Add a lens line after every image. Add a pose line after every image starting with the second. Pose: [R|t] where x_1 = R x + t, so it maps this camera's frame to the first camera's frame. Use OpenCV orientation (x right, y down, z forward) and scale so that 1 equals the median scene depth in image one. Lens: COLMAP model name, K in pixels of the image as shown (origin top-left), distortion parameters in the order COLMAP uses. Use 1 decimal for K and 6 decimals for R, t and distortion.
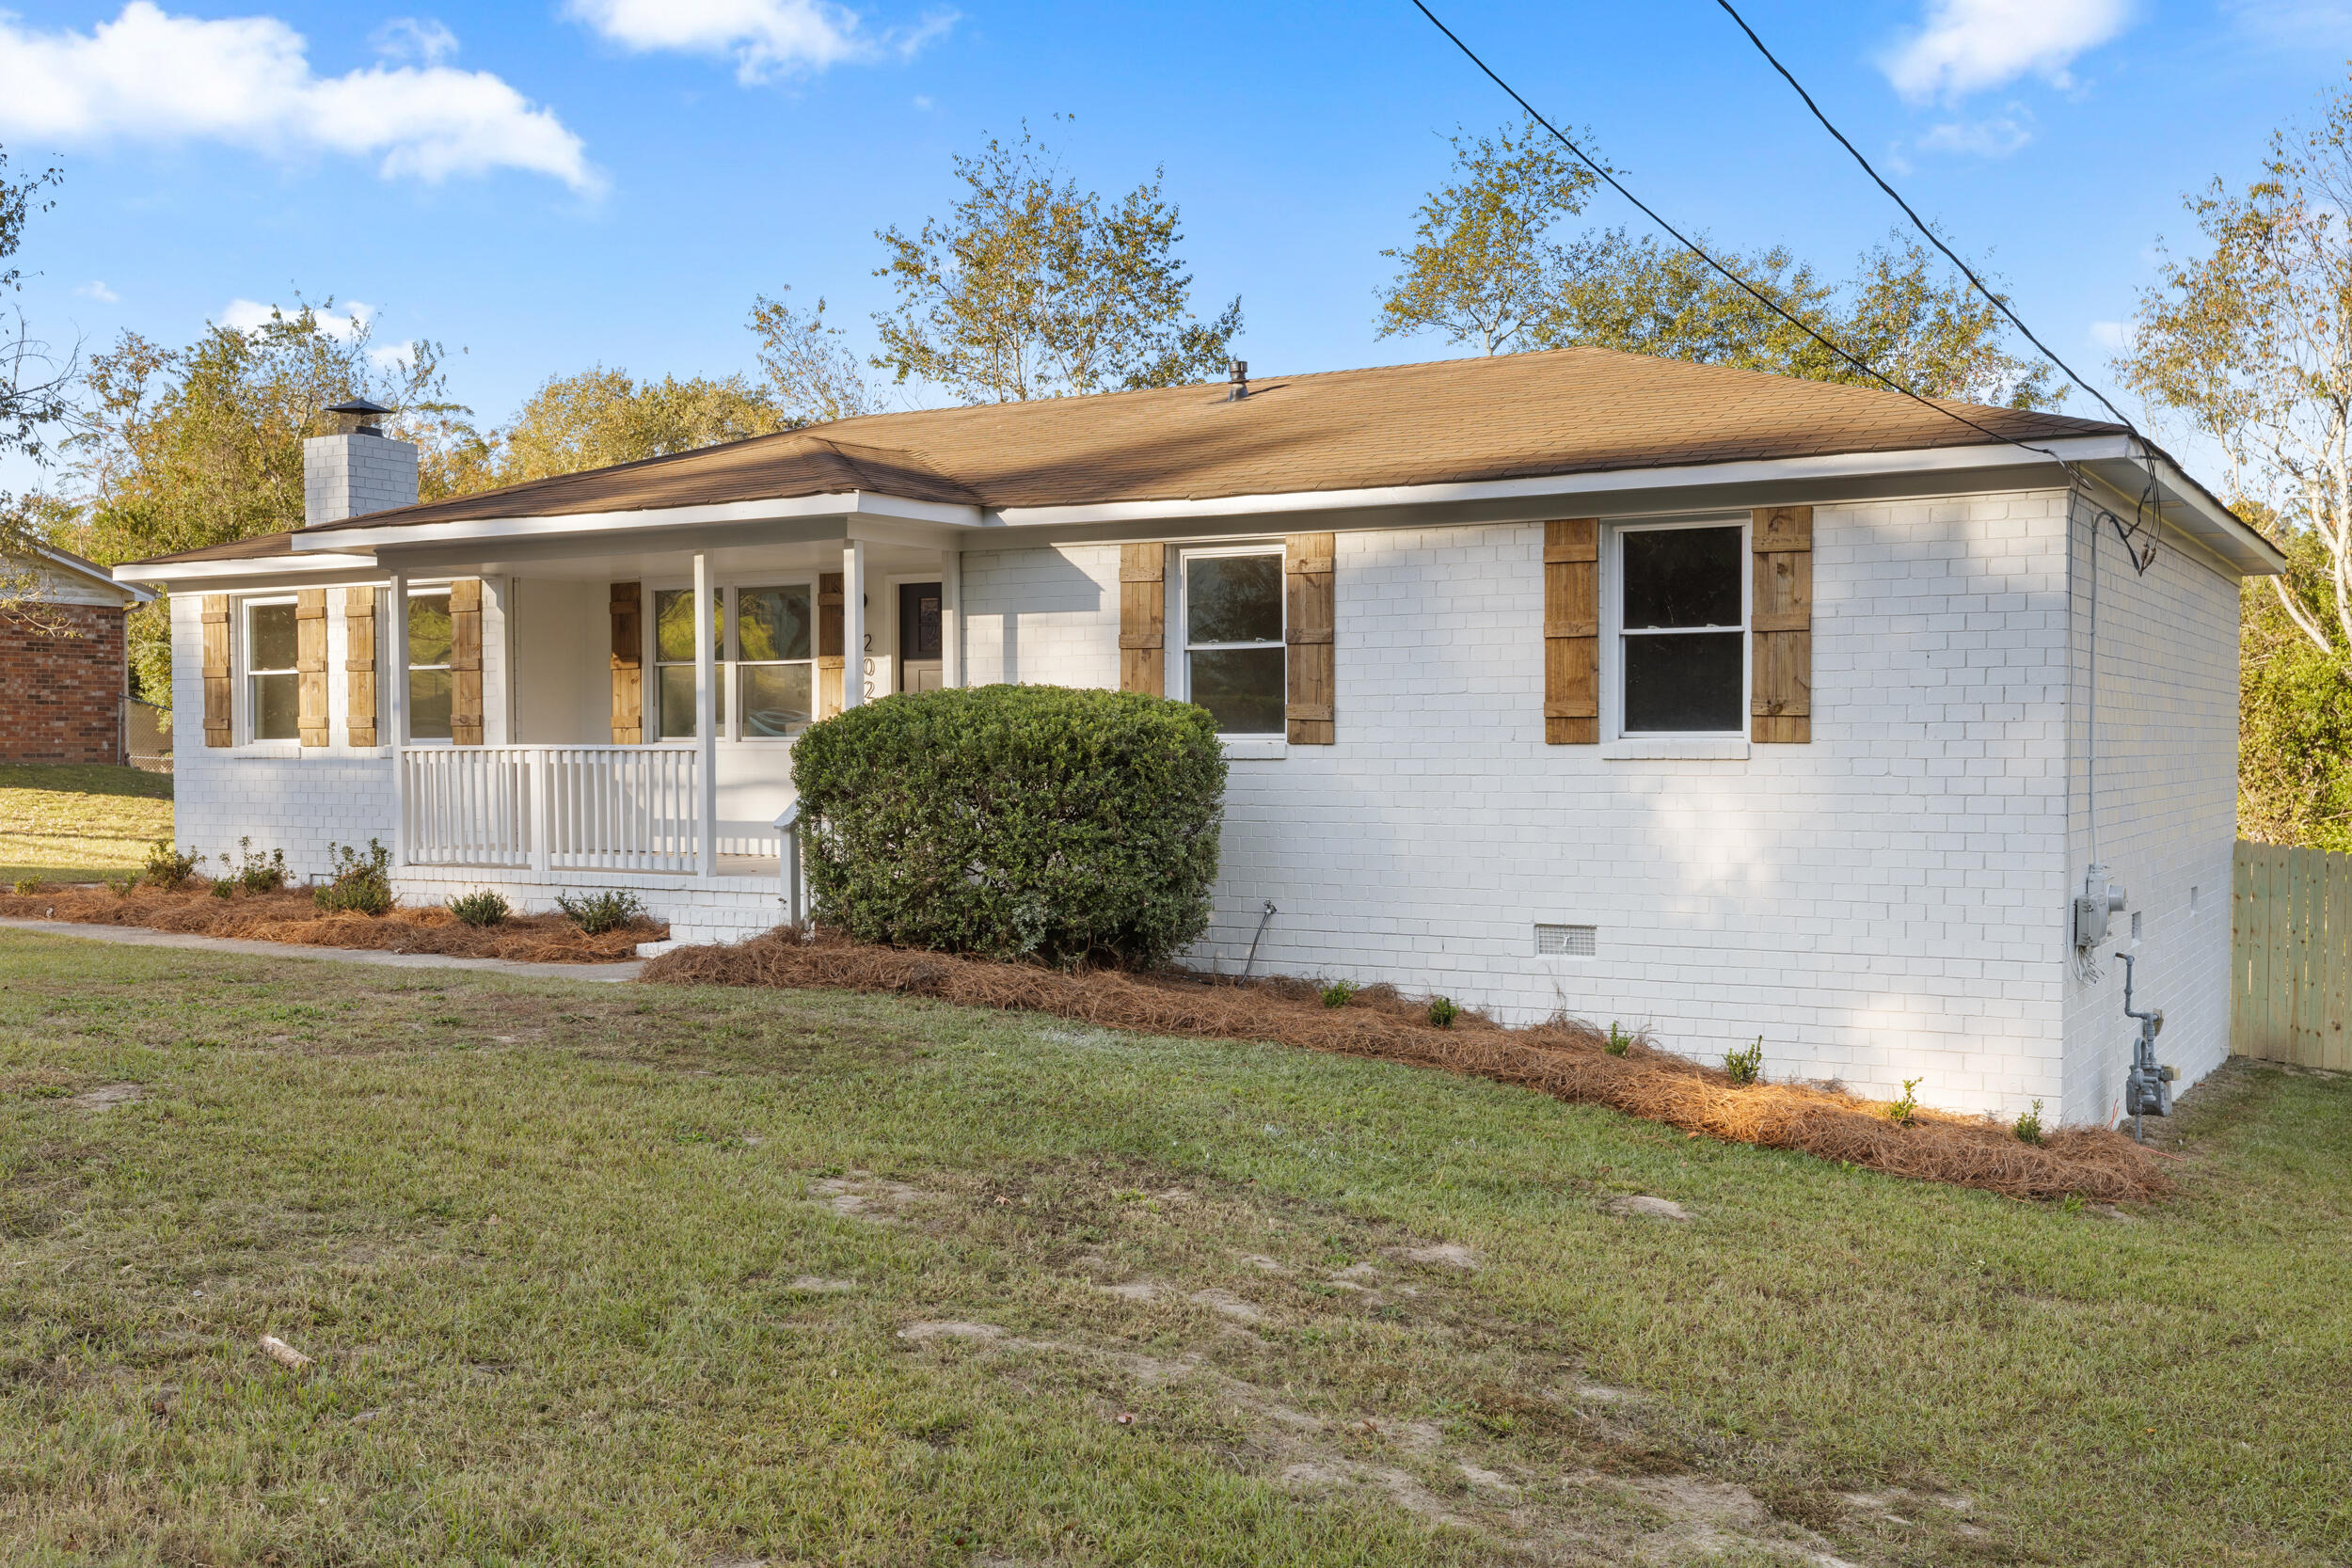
lens RADIAL K [[2269.6, 0, 1176.0], [0, 2269.6, 784.0], [0, 0, 1]] dist [0.002780, 0.003448]
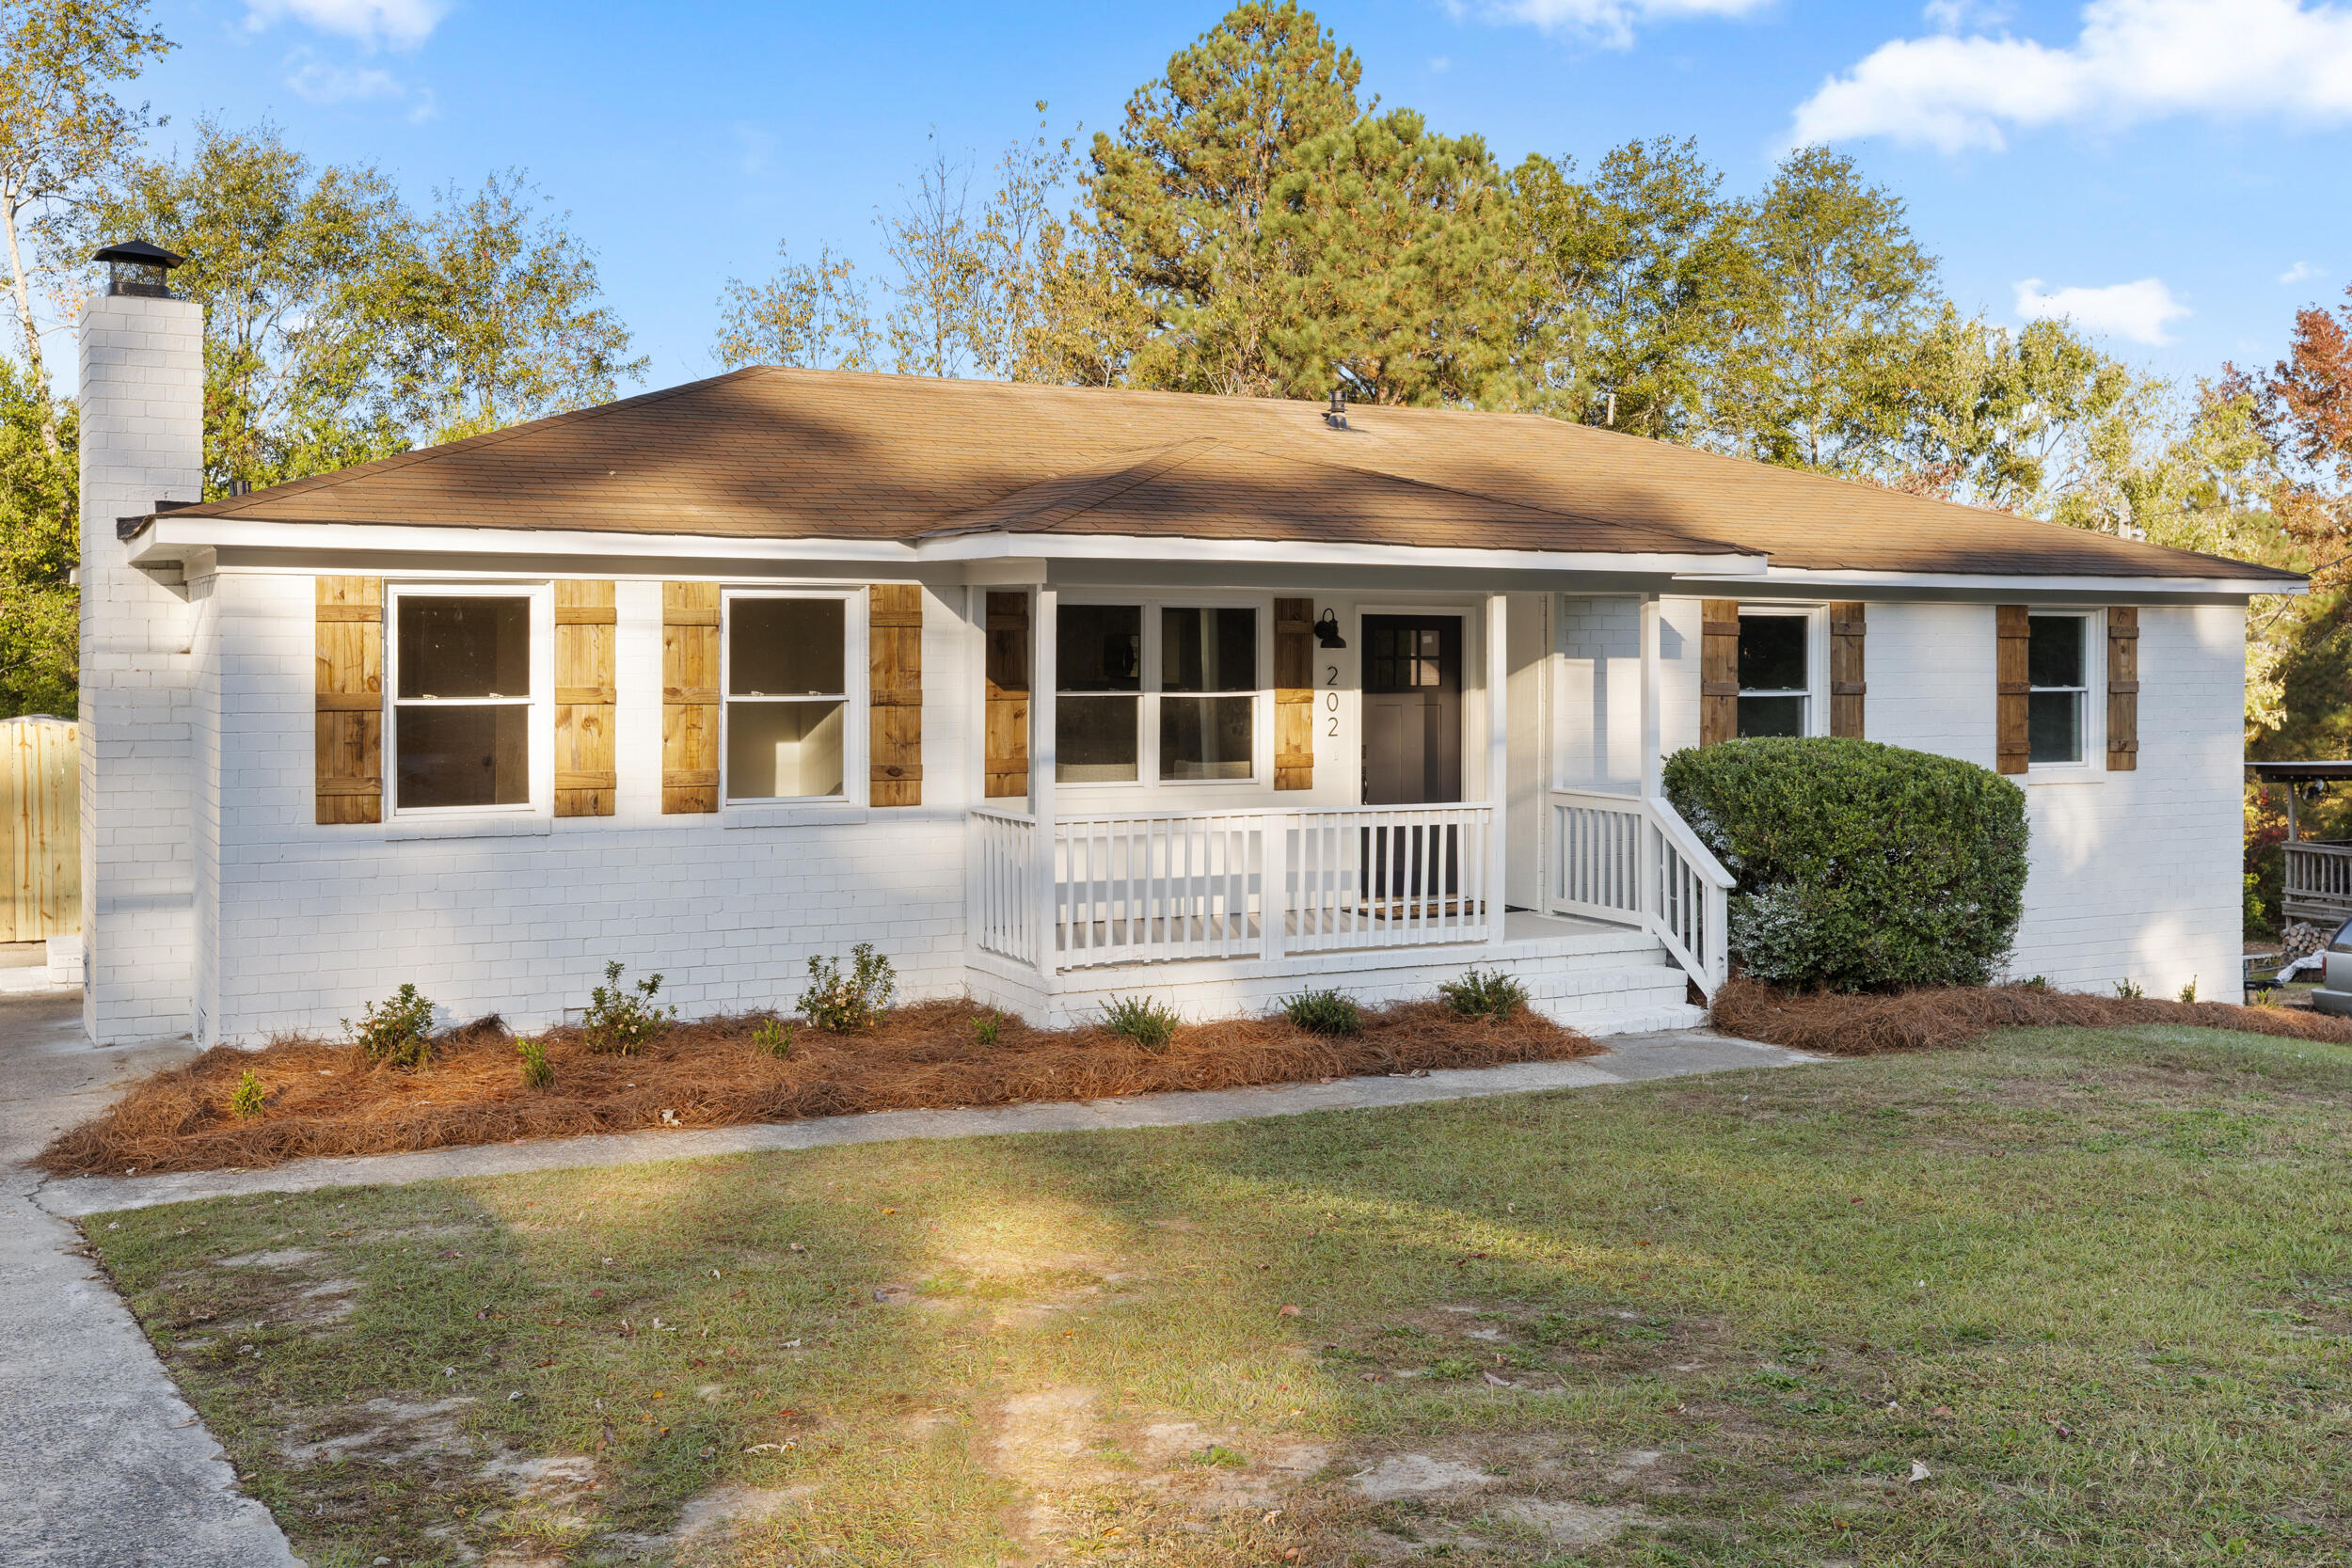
lens RADIAL K [[2347.1, 0, 1183.0], [0, 2347.1, 641.7], [0, 0, 1]] dist [-0.002673, 0.002883]
pose [[0.513726, 0.007365, 0.857923, -1.100398], [0.009814, 0.999847, -0.014461, -0.069827], [-0.857898, 0.015849, 0.513575, 0.620971]]
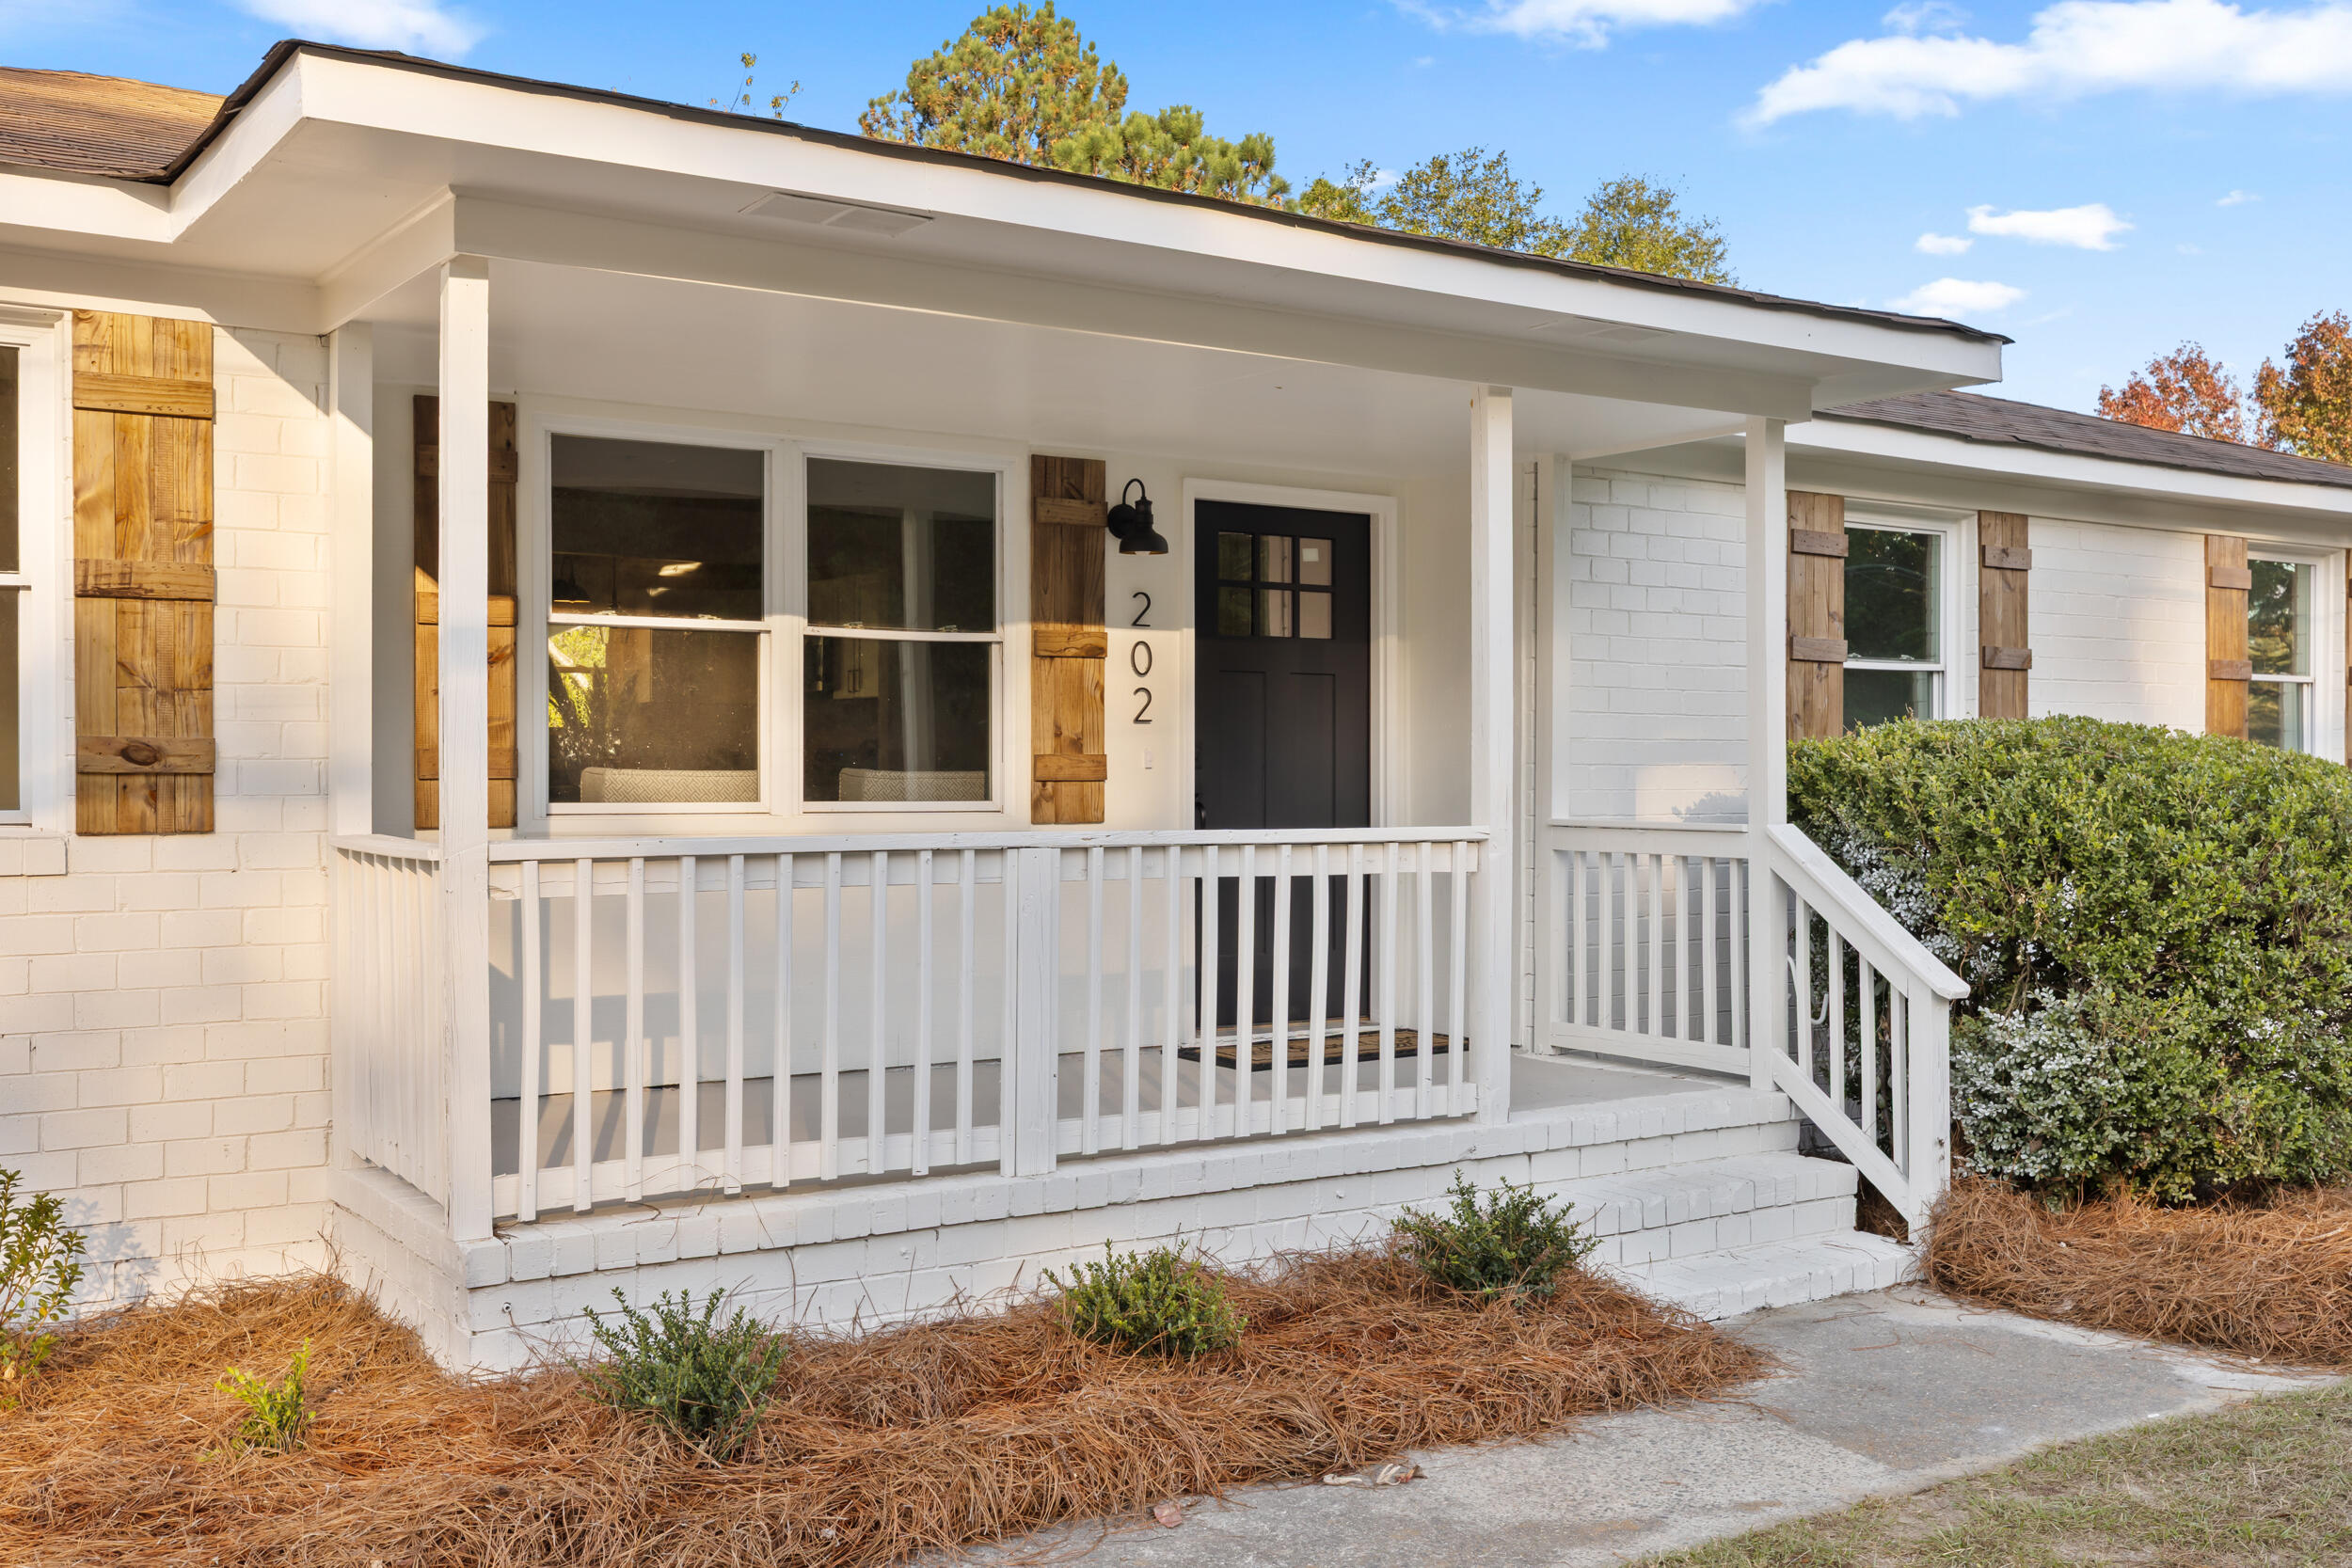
lens RADIAL K [[2269.6, 0, 1176.0], [0, 2269.6, 784.0], [0, 0, 1]] dist [0.002780, 0.003448]
pose [[0.423333, -0.000022, 0.905974, -0.641558], [0.014404, 0.999874, -0.006706, -0.023205], [-0.905860, 0.015889, 0.423280, 0.872661]]
